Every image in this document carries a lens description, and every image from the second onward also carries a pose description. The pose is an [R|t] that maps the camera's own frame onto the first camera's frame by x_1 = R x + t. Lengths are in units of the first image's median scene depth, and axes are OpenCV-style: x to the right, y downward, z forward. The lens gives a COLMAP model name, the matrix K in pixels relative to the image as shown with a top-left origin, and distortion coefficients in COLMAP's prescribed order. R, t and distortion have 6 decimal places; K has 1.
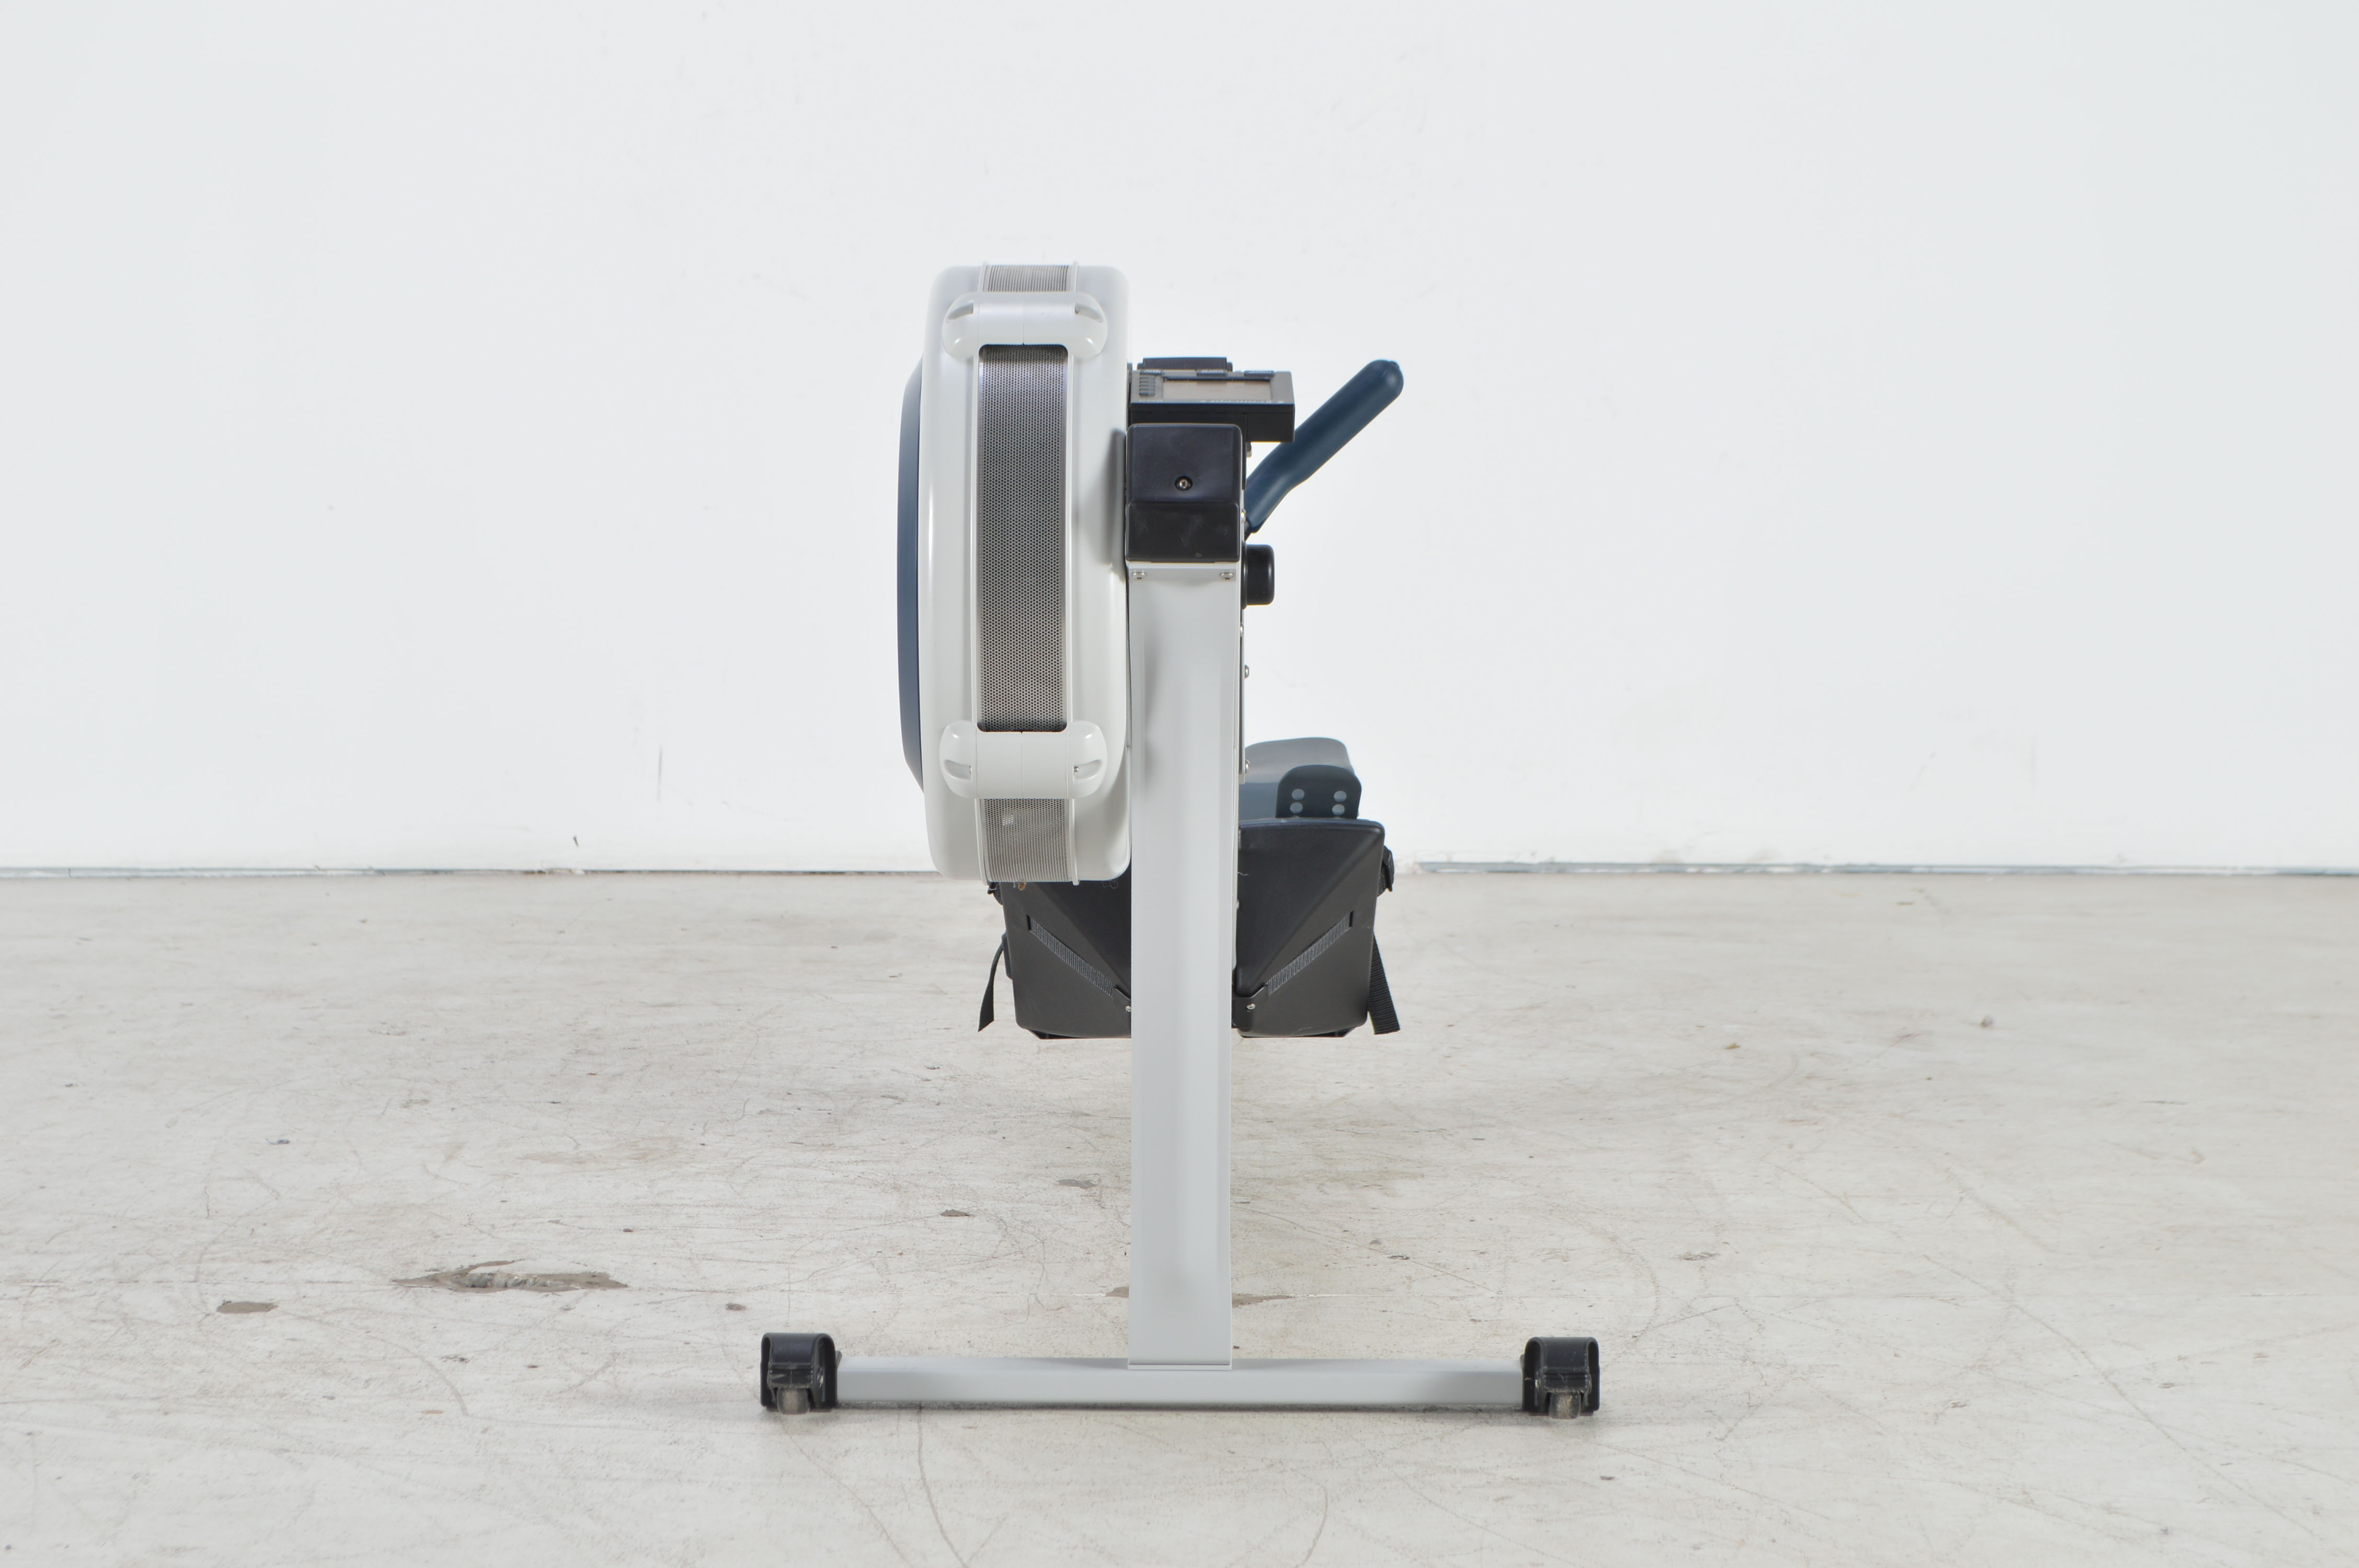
lens RADIAL K [[5456.5, 0, 1180.1], [0, 5456.5, 783.4], [0, 0, 1]] dist [0.031638, 0.000000]
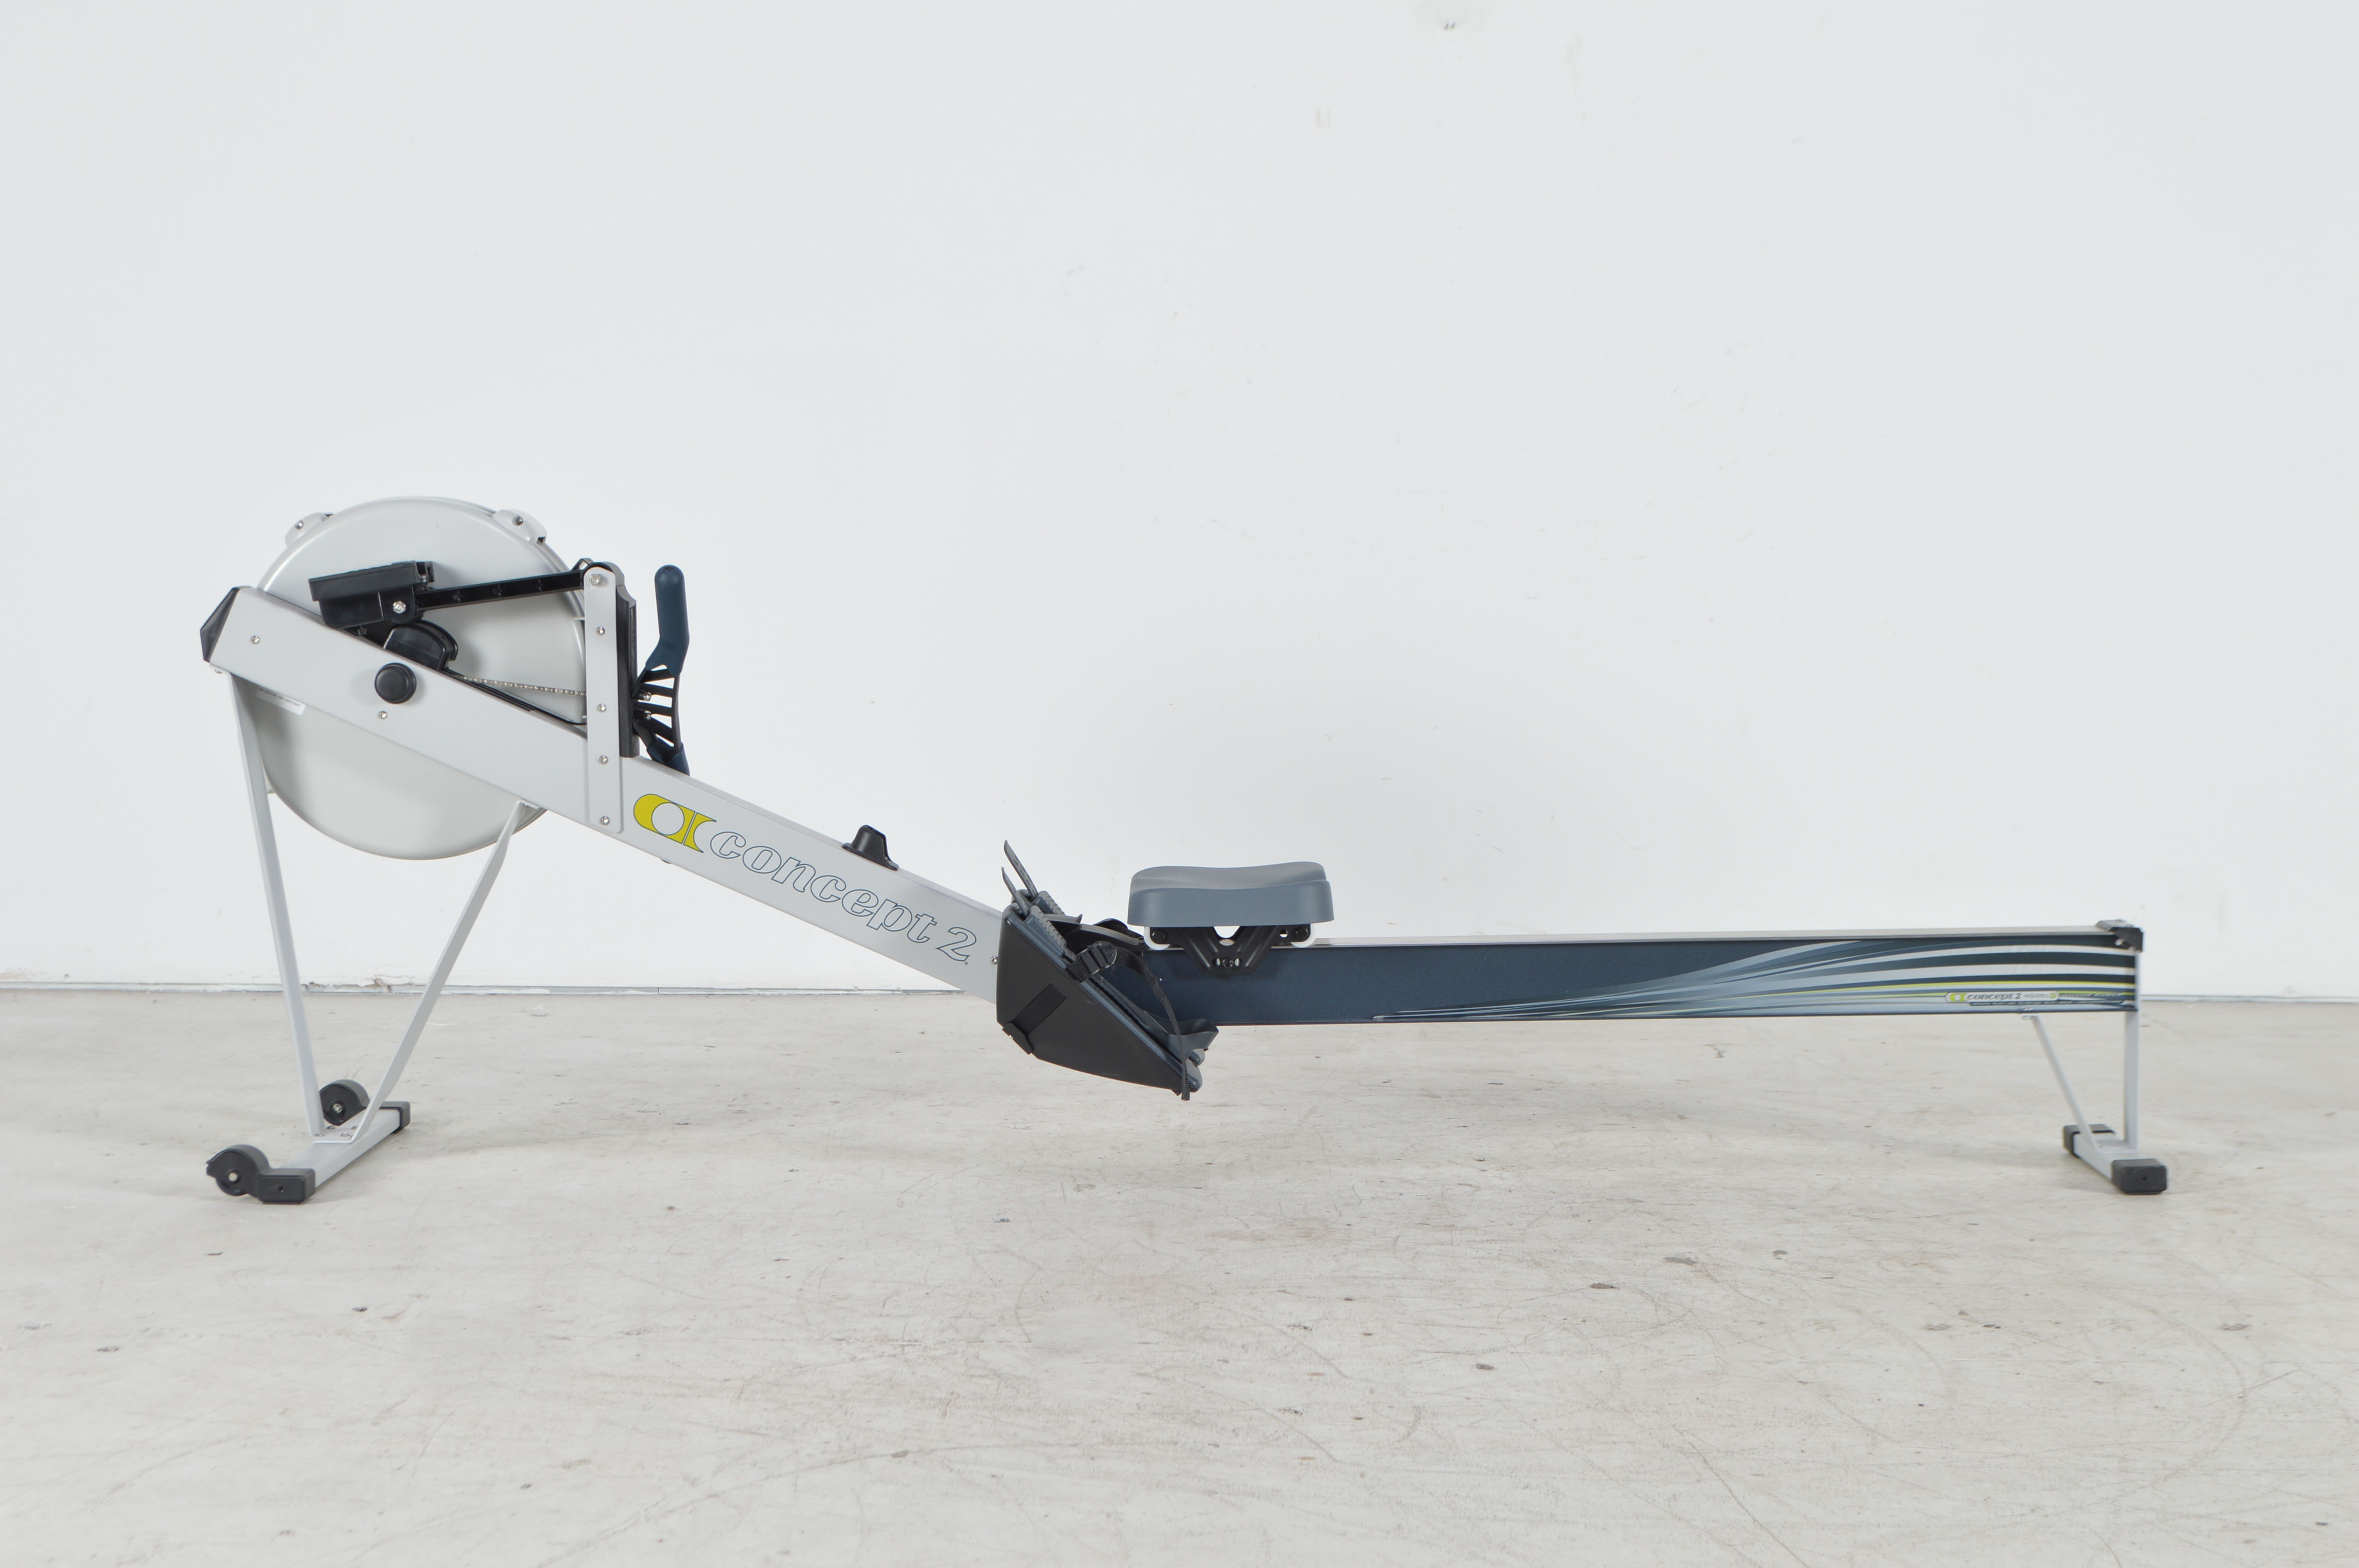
lens RADIAL K [[4178.9, 0, 1178.8], [0, 4178.9, 785.1], [0, 0, 1]] dist [0.005524, 0.000000]
pose [[0.999957, 0.006740, 0.006326, -0.137950], [-0.006551, 0.999542, -0.029533, -0.005162], [-0.006522, 0.029490, 0.999544, 0.056876]]
